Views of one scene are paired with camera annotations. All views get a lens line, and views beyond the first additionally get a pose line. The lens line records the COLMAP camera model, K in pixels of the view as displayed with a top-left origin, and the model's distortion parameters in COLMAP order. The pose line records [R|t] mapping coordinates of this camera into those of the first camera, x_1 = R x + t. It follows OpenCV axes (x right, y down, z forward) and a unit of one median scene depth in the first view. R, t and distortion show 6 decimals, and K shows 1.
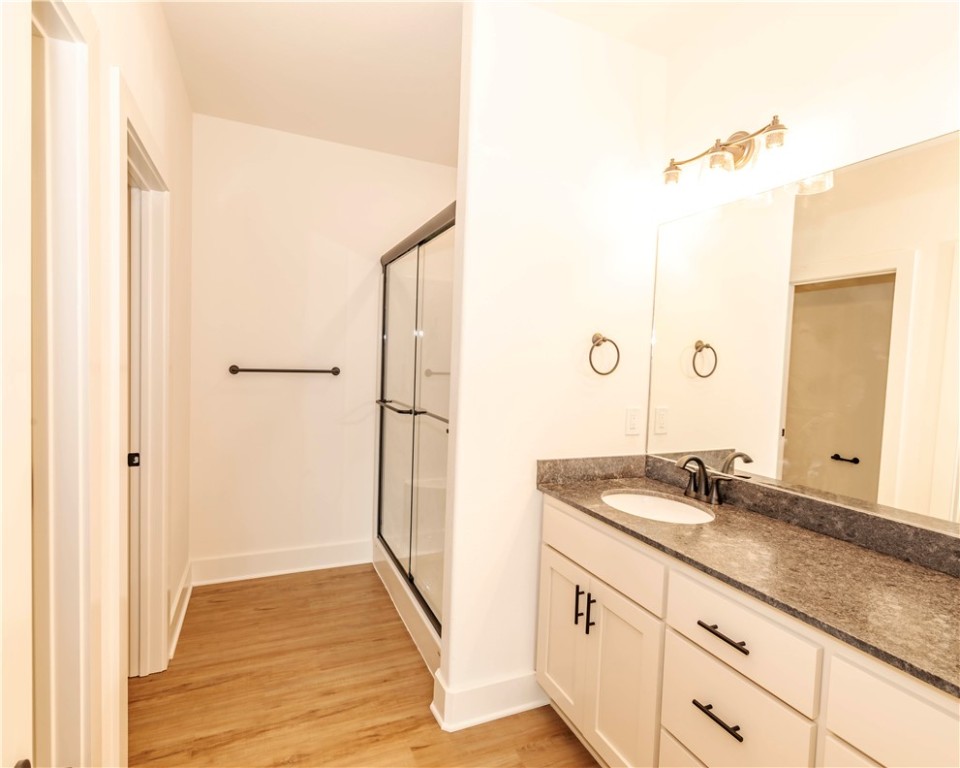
lens RADIAL K [[489.9, 0, 476.6], [0, 489.9, 384.6], [0, 0, 1]] dist [-0.010953, -0.003068]
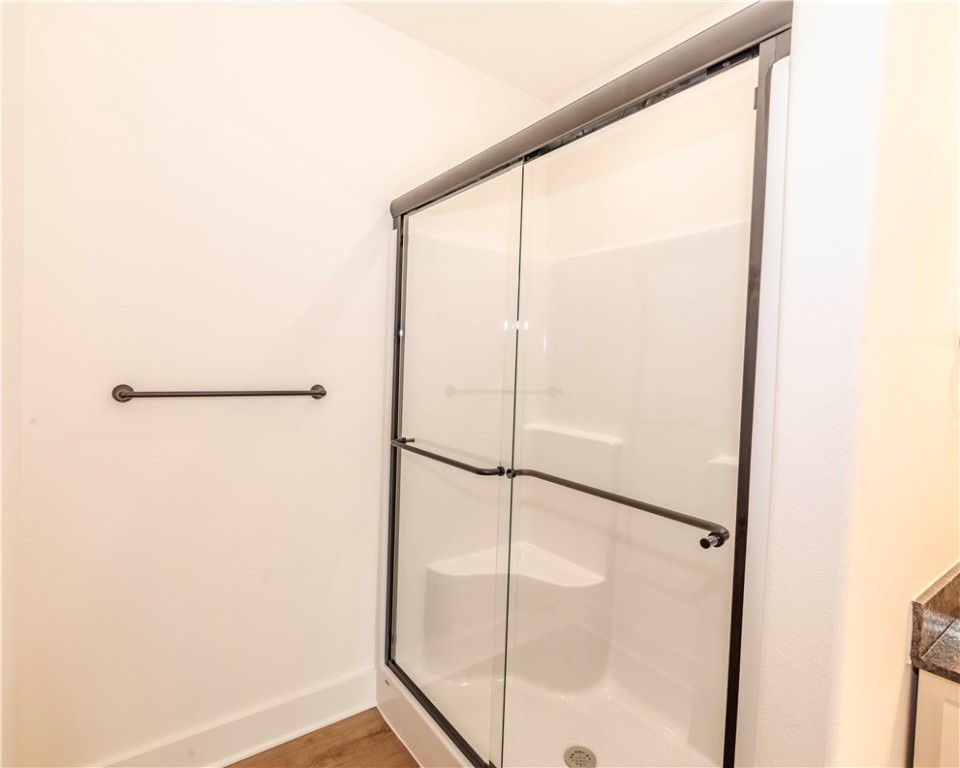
lens RADIAL K [[489.9, 0, 480.7], [0, 489.9, 378.0], [0, 0, 1]] dist [-0.010953, -0.003068]
pose [[0.977835, -0.008729, 0.209195, -0.217916], [0.013121, 0.999721, -0.019616, -0.029455], [-0.208965, 0.021926, 0.977677, 0.390490]]
